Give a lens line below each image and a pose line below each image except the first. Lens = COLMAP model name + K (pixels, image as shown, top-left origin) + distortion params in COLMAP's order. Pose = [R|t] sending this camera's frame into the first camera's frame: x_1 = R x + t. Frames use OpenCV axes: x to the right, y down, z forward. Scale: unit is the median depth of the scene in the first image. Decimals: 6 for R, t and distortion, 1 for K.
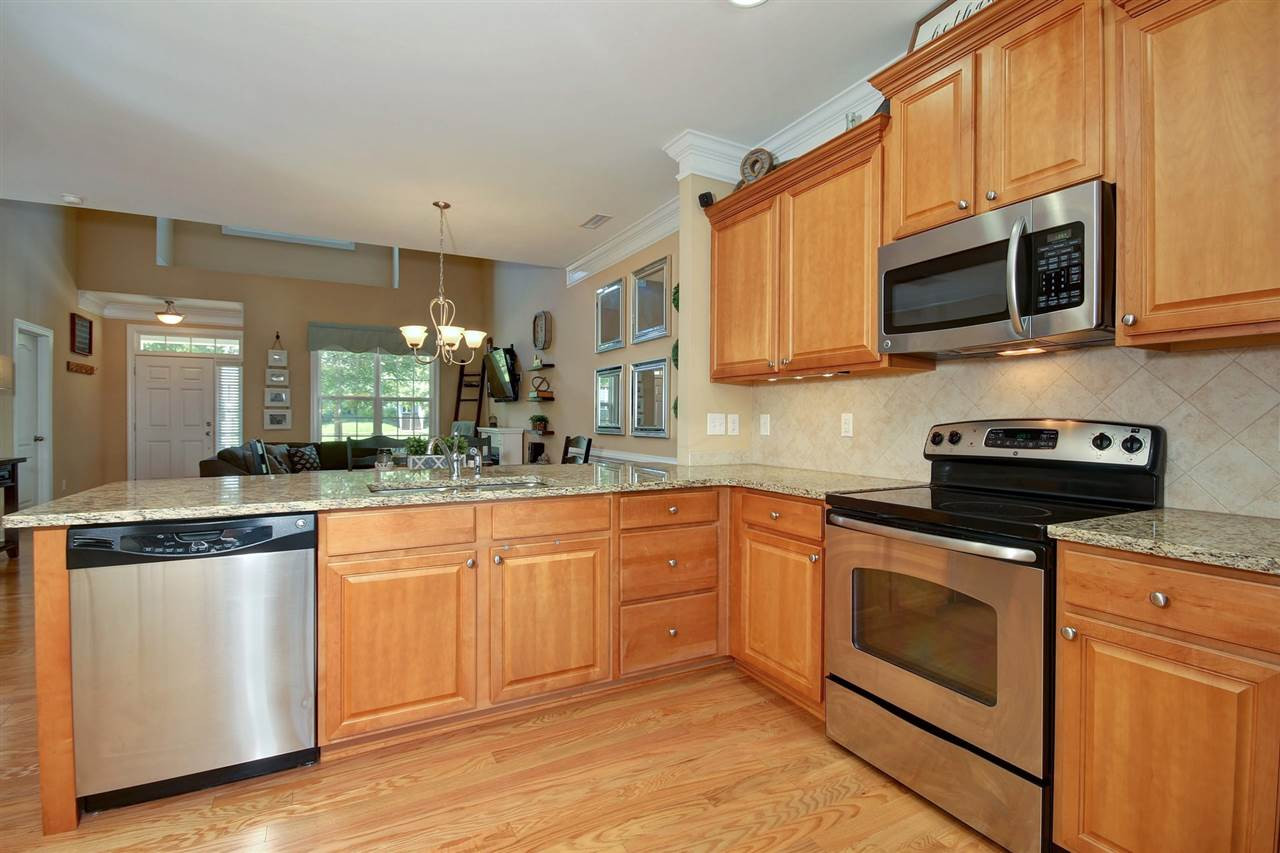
lens RADIAL K [[596.3, 0, 641.9], [0, 596.3, 420.4], [0, 0, 1]] dist [-0.008813, -0.002548]
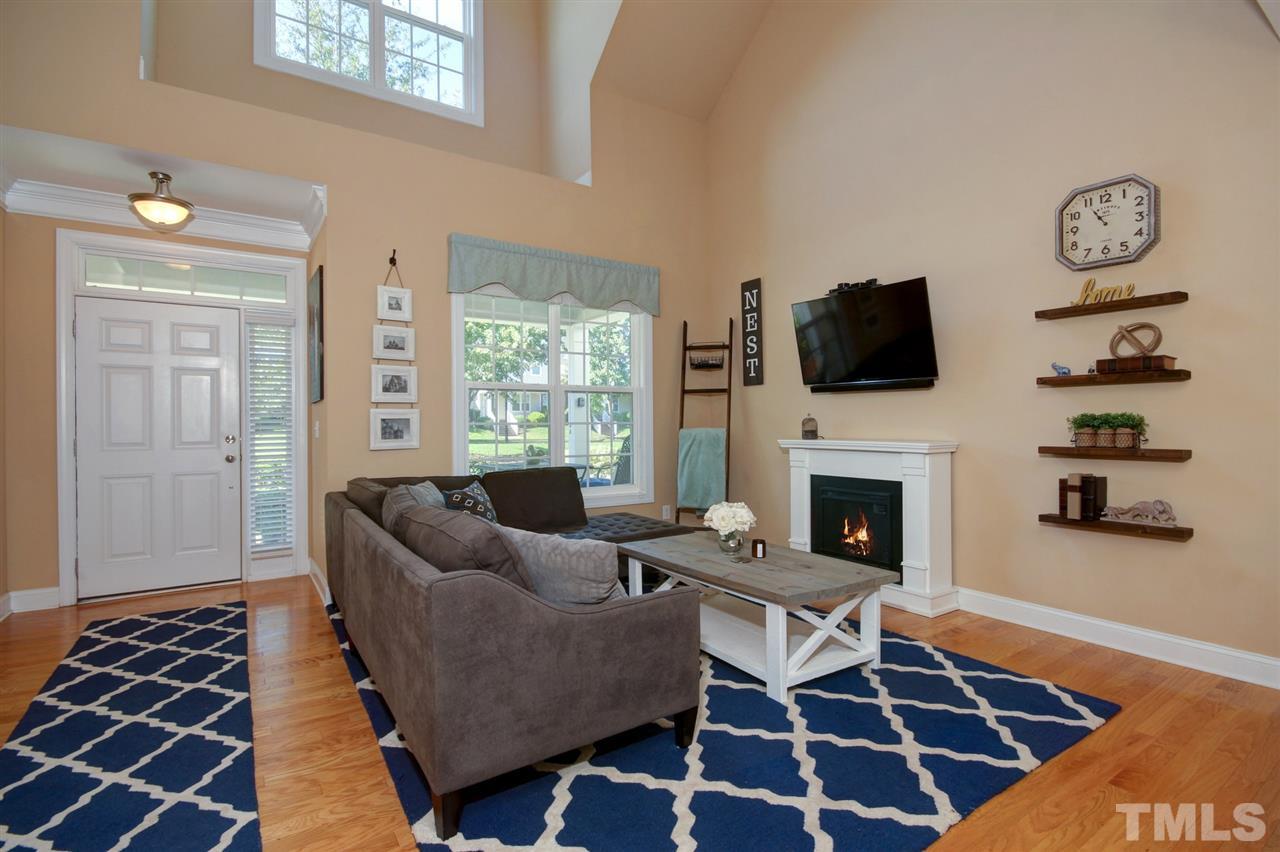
lens RADIAL K [[596.3, 0, 635.9], [0, 596.3, 420.7], [0, 0, 1]] dist [-0.008813, -0.002548]
pose [[0.994634, -0.008545, 0.103102, -0.463962], [0.009321, 0.999932, -0.007040, -0.002834], [-0.103034, 0.007964, 0.994646, 0.490012]]
